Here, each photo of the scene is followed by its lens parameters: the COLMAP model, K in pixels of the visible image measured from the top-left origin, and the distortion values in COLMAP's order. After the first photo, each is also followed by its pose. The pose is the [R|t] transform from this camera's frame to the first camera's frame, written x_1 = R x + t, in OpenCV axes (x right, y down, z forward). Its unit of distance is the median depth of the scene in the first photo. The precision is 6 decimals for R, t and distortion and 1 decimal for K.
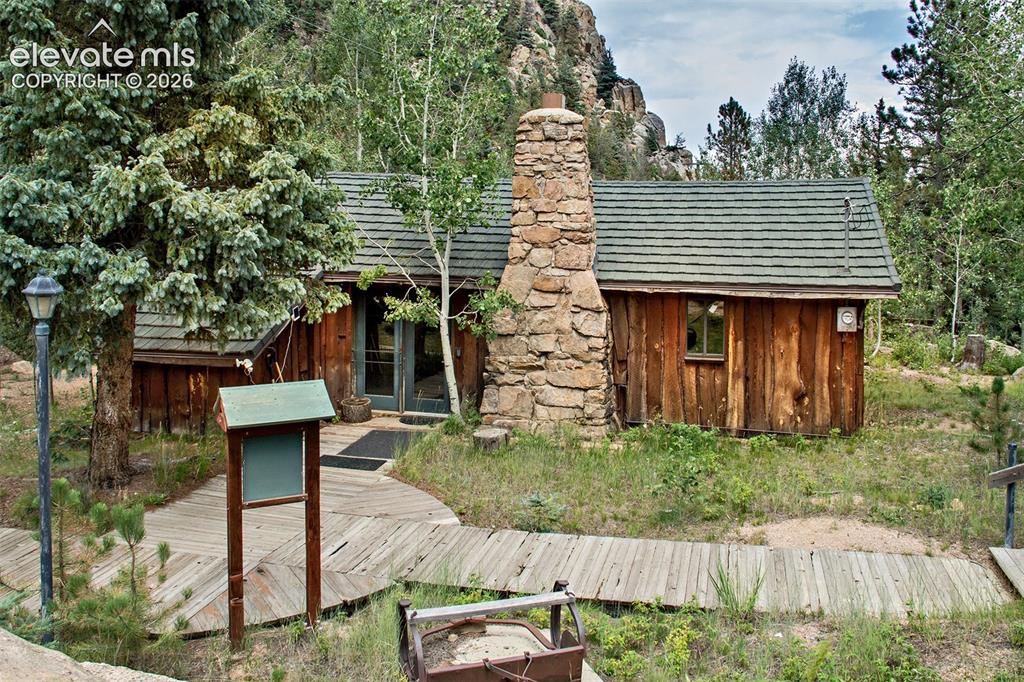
lens RADIAL K [[827.0, 0, 512.0], [0, 827.0, 341.0], [0, 0, 1]] dist [-0.005950, -0.001874]
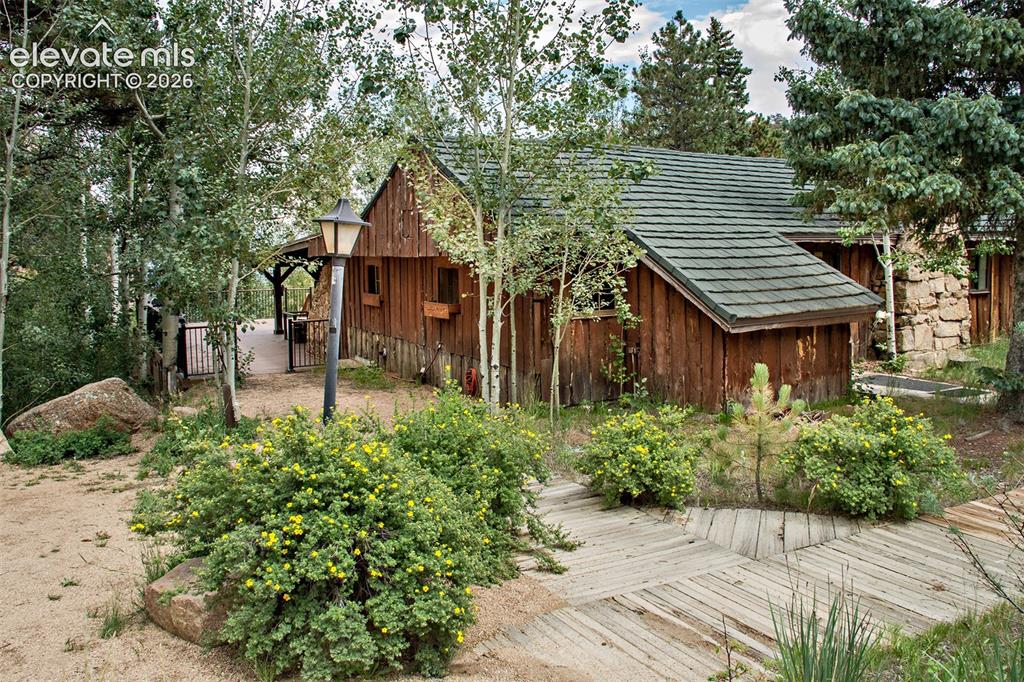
lens RADIAL K [[827.0, 0, 512.0], [0, 827.0, 341.0], [0, 0, 1]] dist [-0.005950, -0.001874]
pose [[0.692303, -0.087678, 0.716261, -1.238277], [0.107954, 0.994005, 0.017334, -0.004839], [-0.713487, 0.065323, 0.697617, 0.608954]]
